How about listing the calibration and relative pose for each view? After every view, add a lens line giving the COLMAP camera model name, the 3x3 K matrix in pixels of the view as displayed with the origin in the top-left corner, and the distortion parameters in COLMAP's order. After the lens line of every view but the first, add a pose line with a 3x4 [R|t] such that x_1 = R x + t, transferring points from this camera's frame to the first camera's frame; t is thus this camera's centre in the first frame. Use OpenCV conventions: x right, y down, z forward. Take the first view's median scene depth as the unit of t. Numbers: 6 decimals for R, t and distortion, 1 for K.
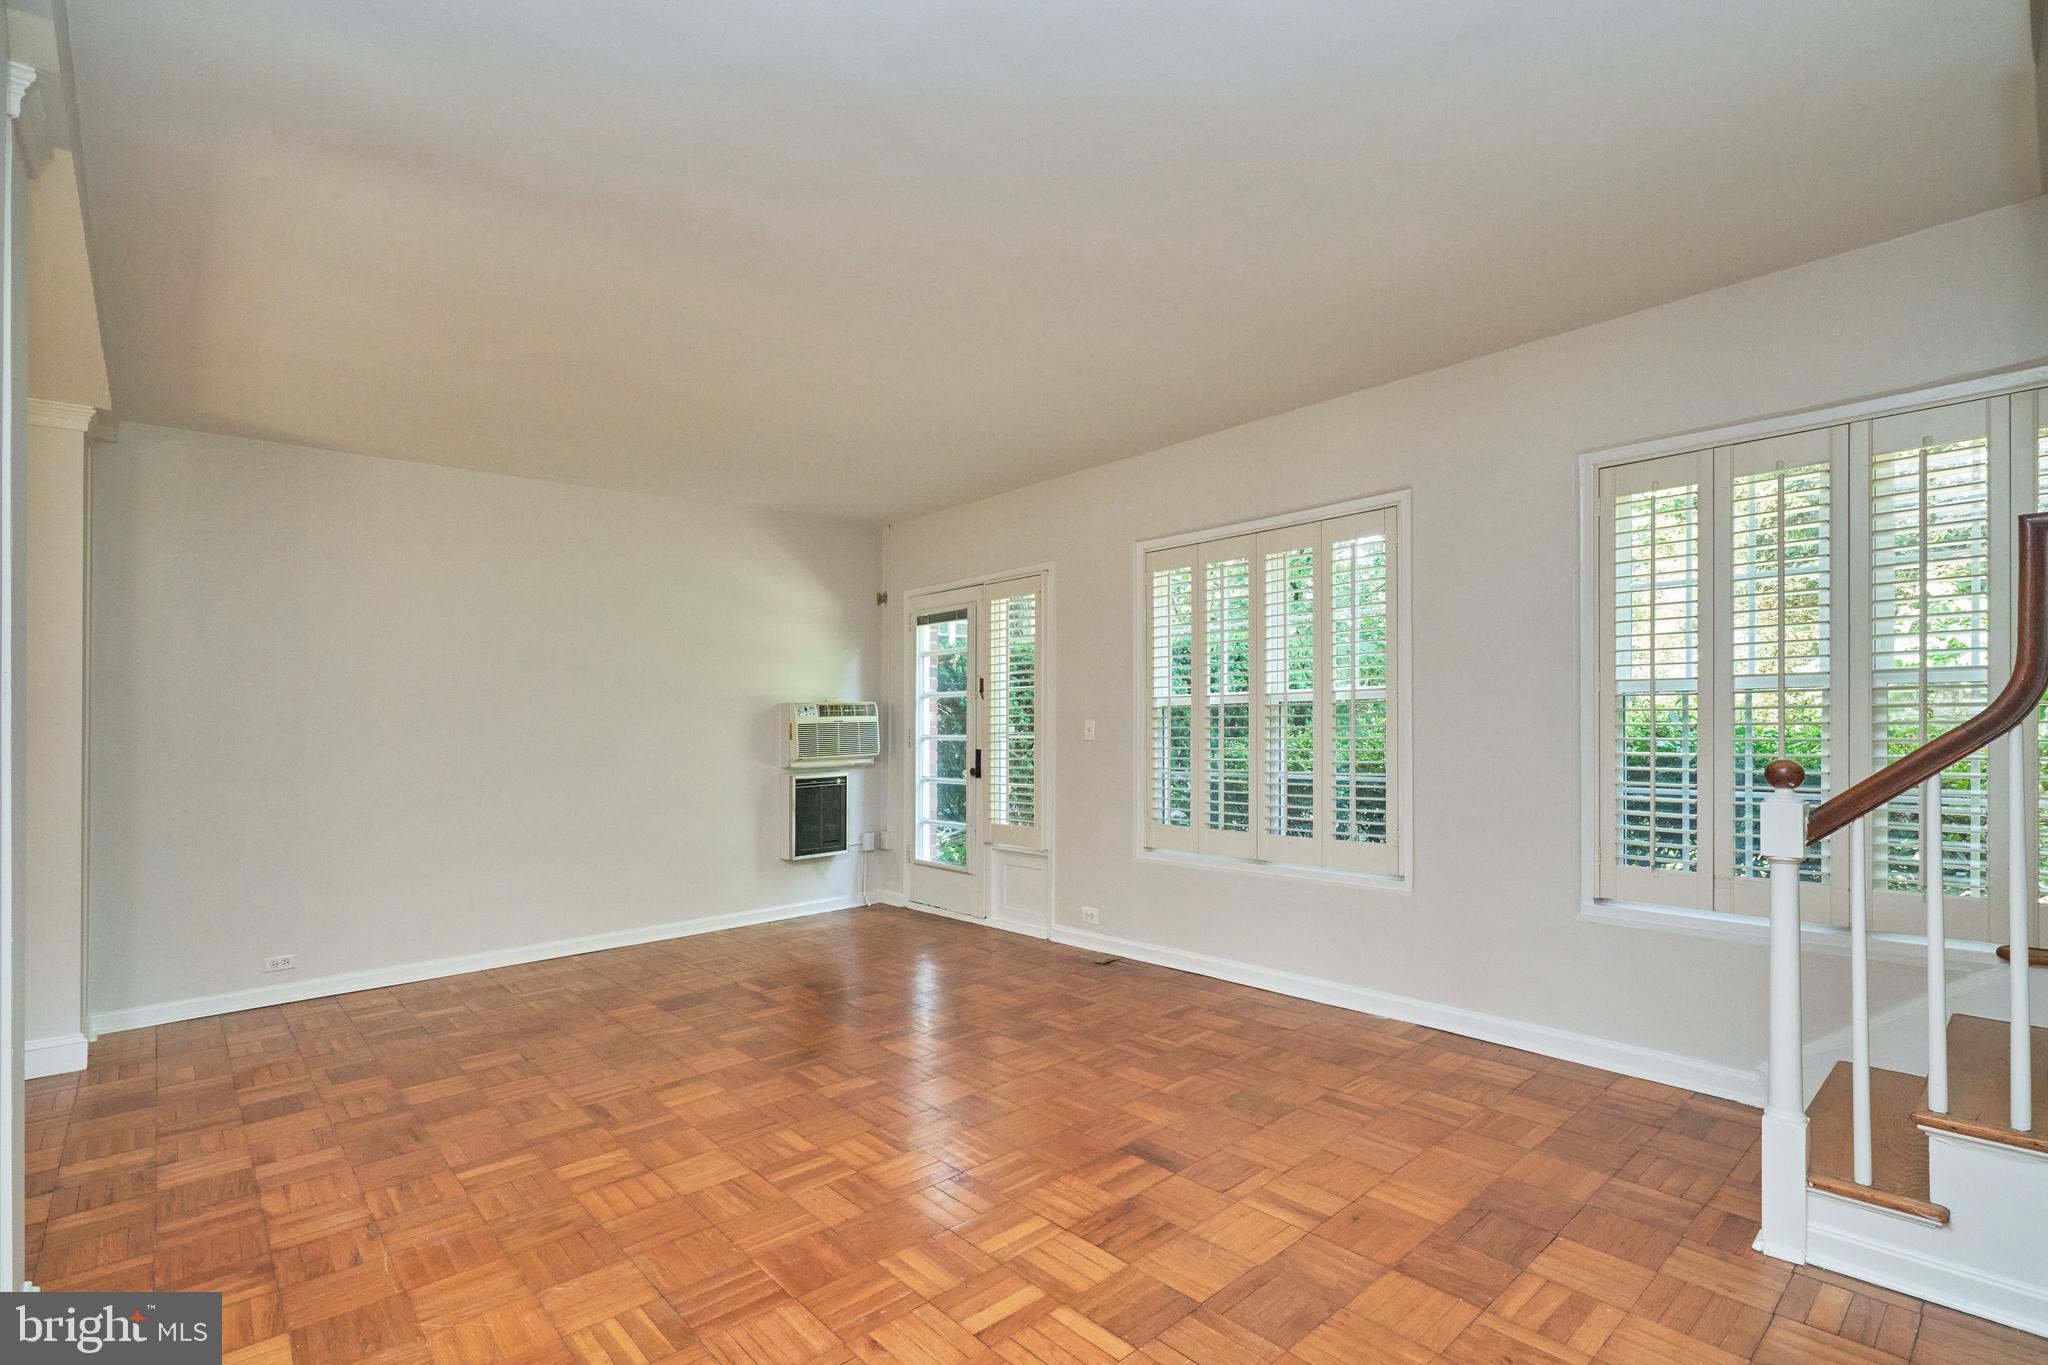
lens RADIAL K [[950.7, 0, 1027.9], [0, 950.7, 682.7], [0, 0, 1]] dist [-0.001138, 0.001613]
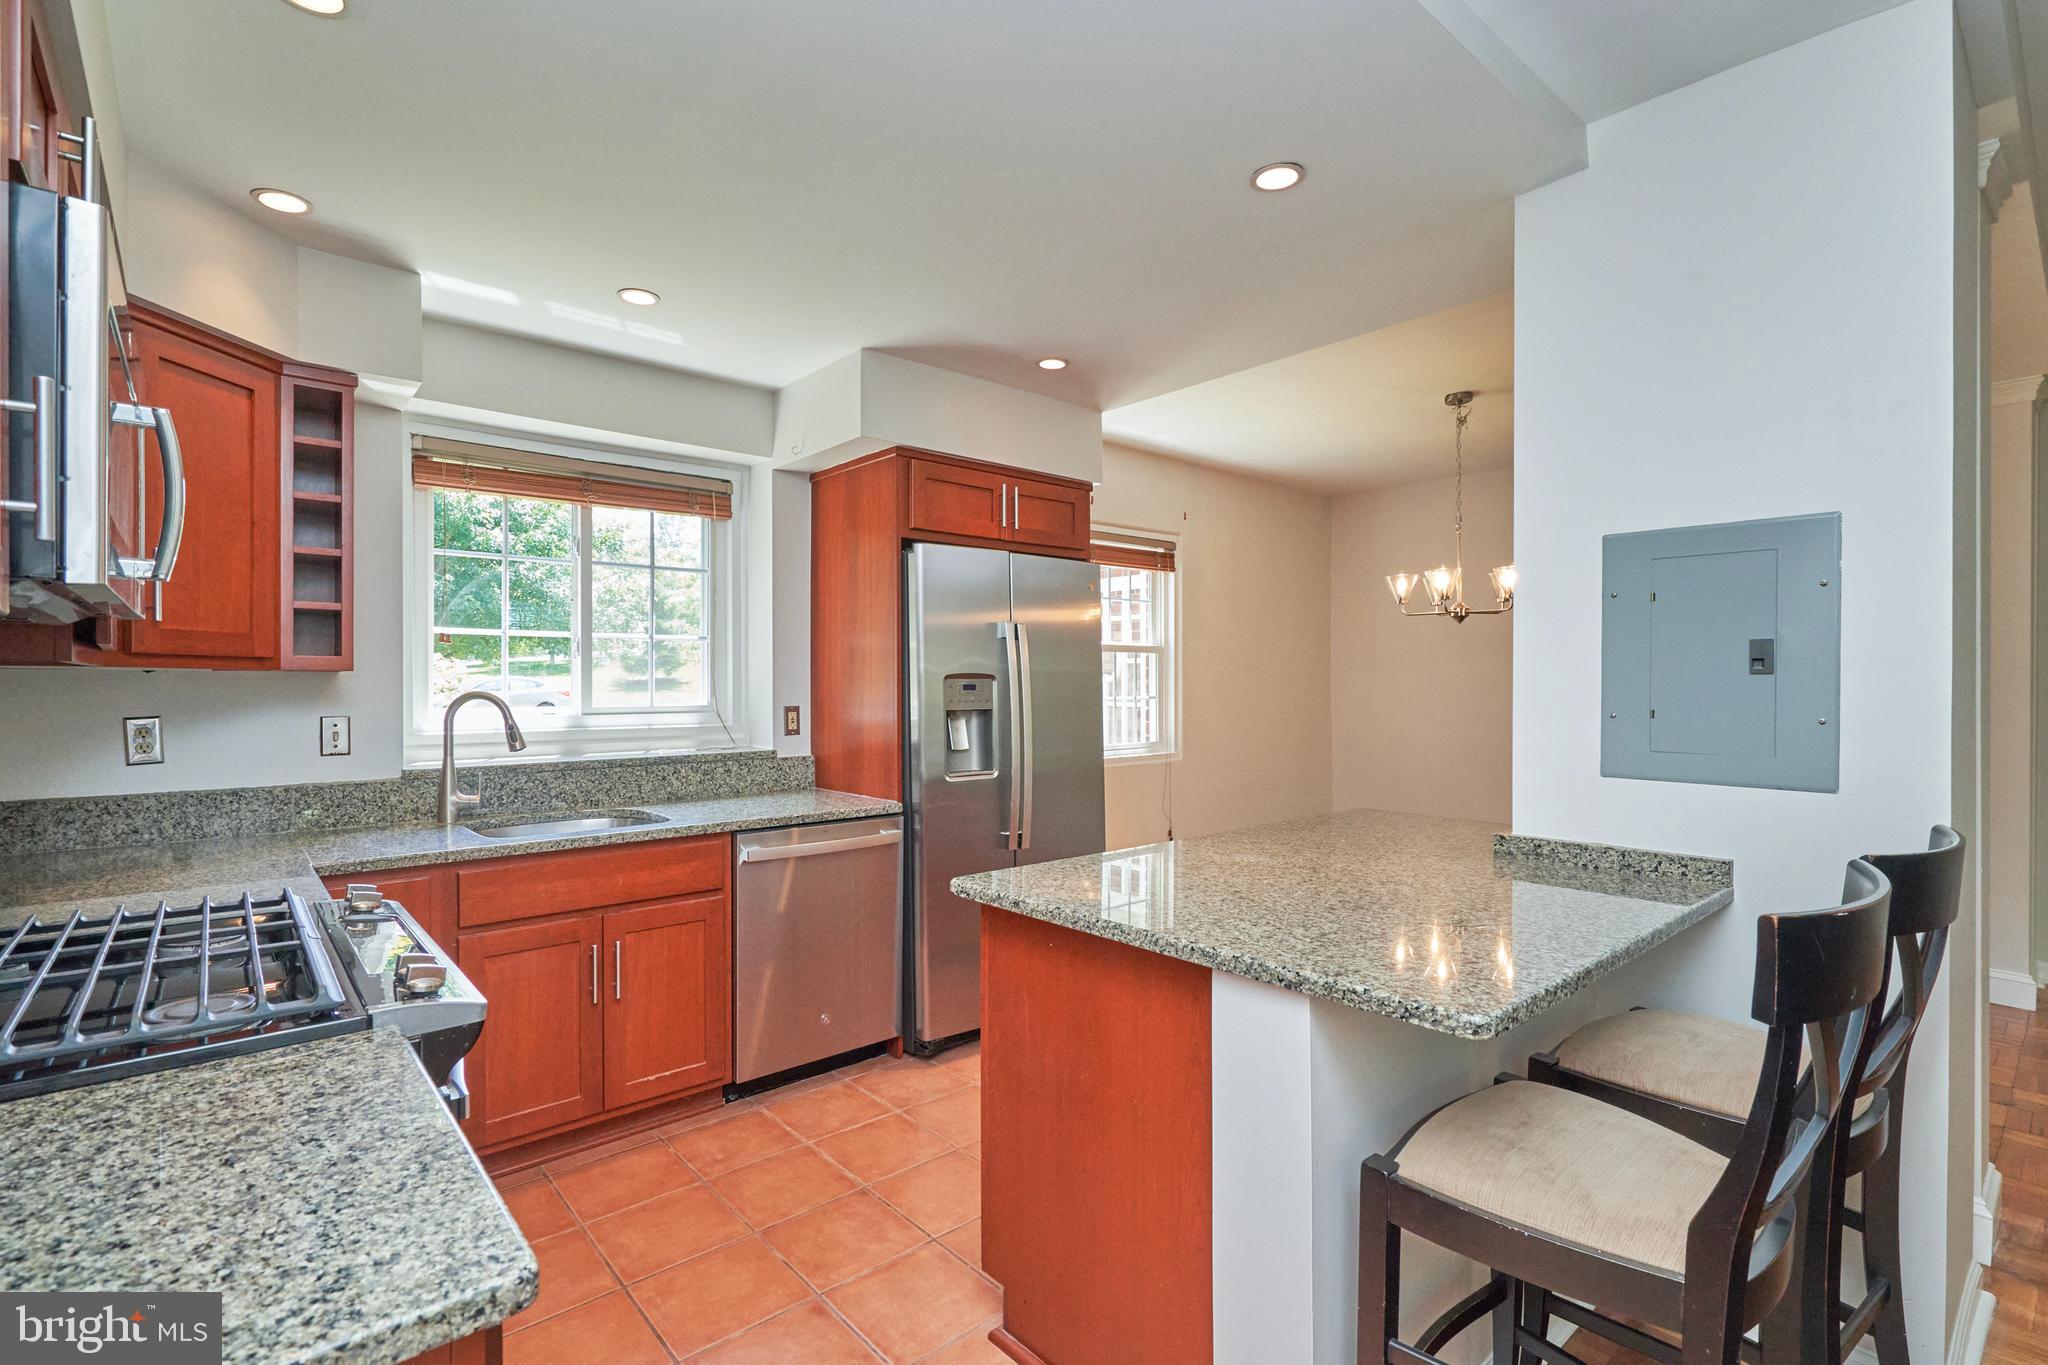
lens RADIAL K [[950.7, 0, 1022.1], [0, 950.7, 695.8], [0, 0, 1]] dist [-0.001138, 0.001613]
pose [[-0.019006, 0.033203, -0.999268, 0.069162], [0.041071, 0.998631, 0.032400, -0.020588], [0.998975, -0.040425, -0.020343, -0.082222]]
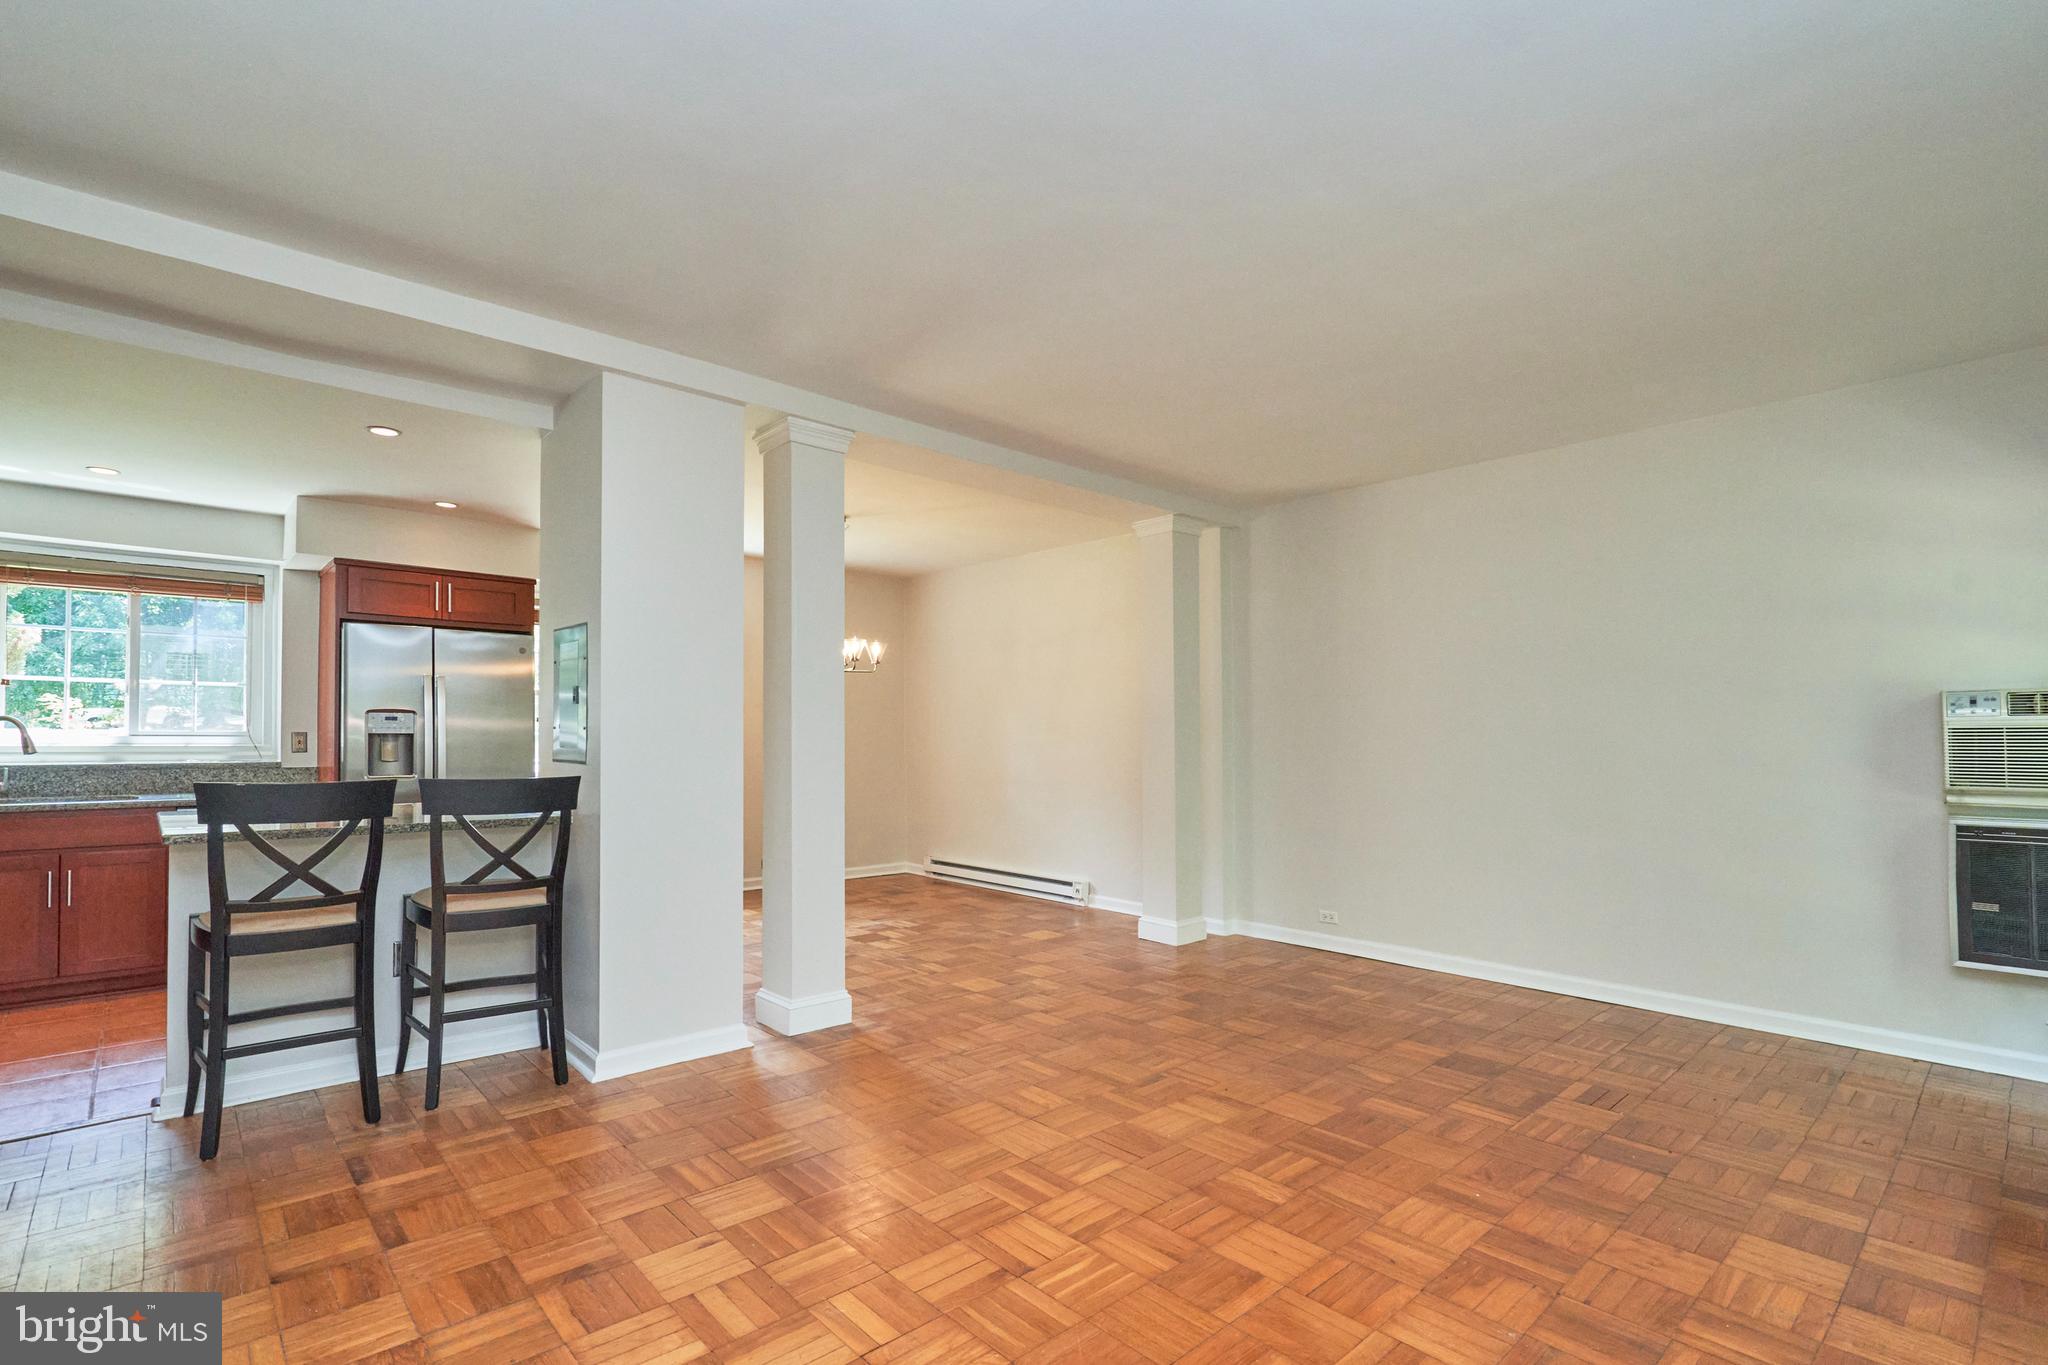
lens RADIAL K [[950.7, 0, 1022.1], [0, 950.7, 717.1], [0, 0, 1]] dist [-0.001138, 0.001613]
pose [[0.006882, -0.004340, -0.999967, 0.474515], [0.035785, 0.999351, -0.004091, 0.028578], [0.999336, -0.035756, 0.007033, 0.651892]]
